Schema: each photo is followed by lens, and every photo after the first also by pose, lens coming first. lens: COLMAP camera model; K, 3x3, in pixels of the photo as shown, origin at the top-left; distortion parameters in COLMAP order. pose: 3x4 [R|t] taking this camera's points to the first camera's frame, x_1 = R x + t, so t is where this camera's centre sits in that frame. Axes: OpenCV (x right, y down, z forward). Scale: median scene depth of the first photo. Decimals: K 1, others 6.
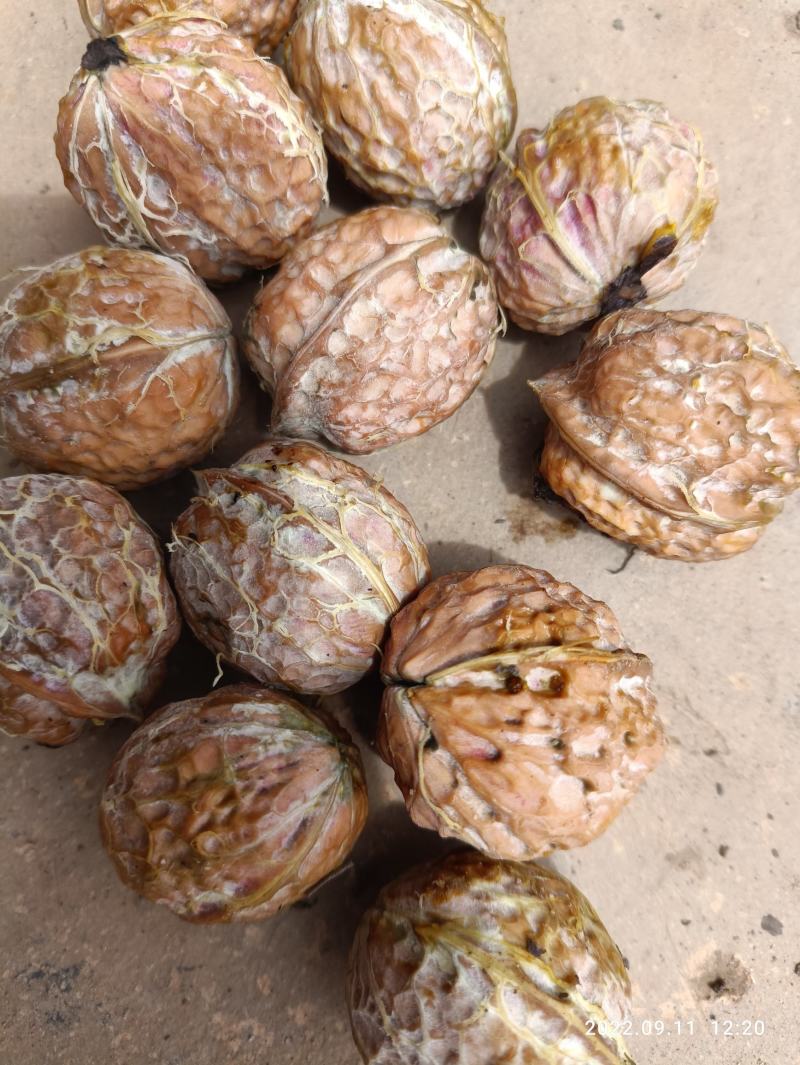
lens RADIAL K [[1122.1, 0, 400.0], [0, 1122.1, 532.5], [0, 0, 1]] dist [-0.213744, 0.008802]
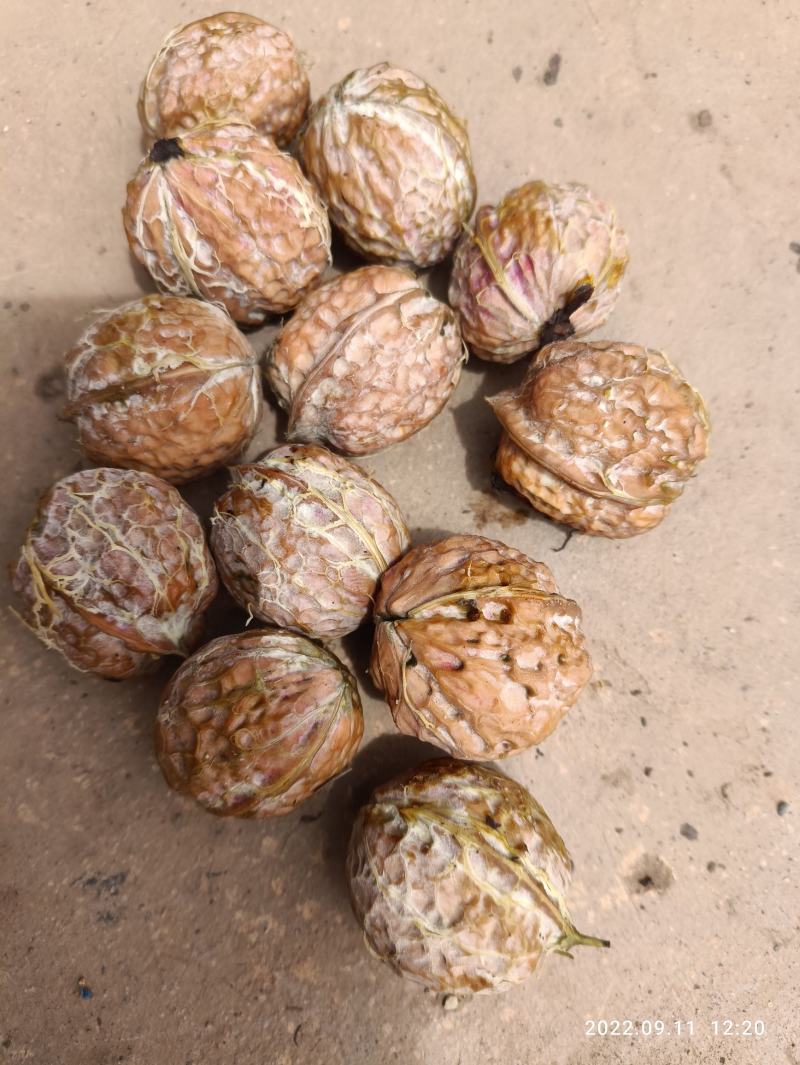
lens RADIAL K [[1122.1, 0, 400.0], [0, 1122.1, 532.5], [0, 0, 1]] dist [-0.213744, 0.008802]
pose [[0.999899, -0.002861, 0.013930, -0.004090], [0.003651, 0.998364, -0.057058, 0.103281], [-0.013744, 0.057103, 0.998274, -0.319287]]
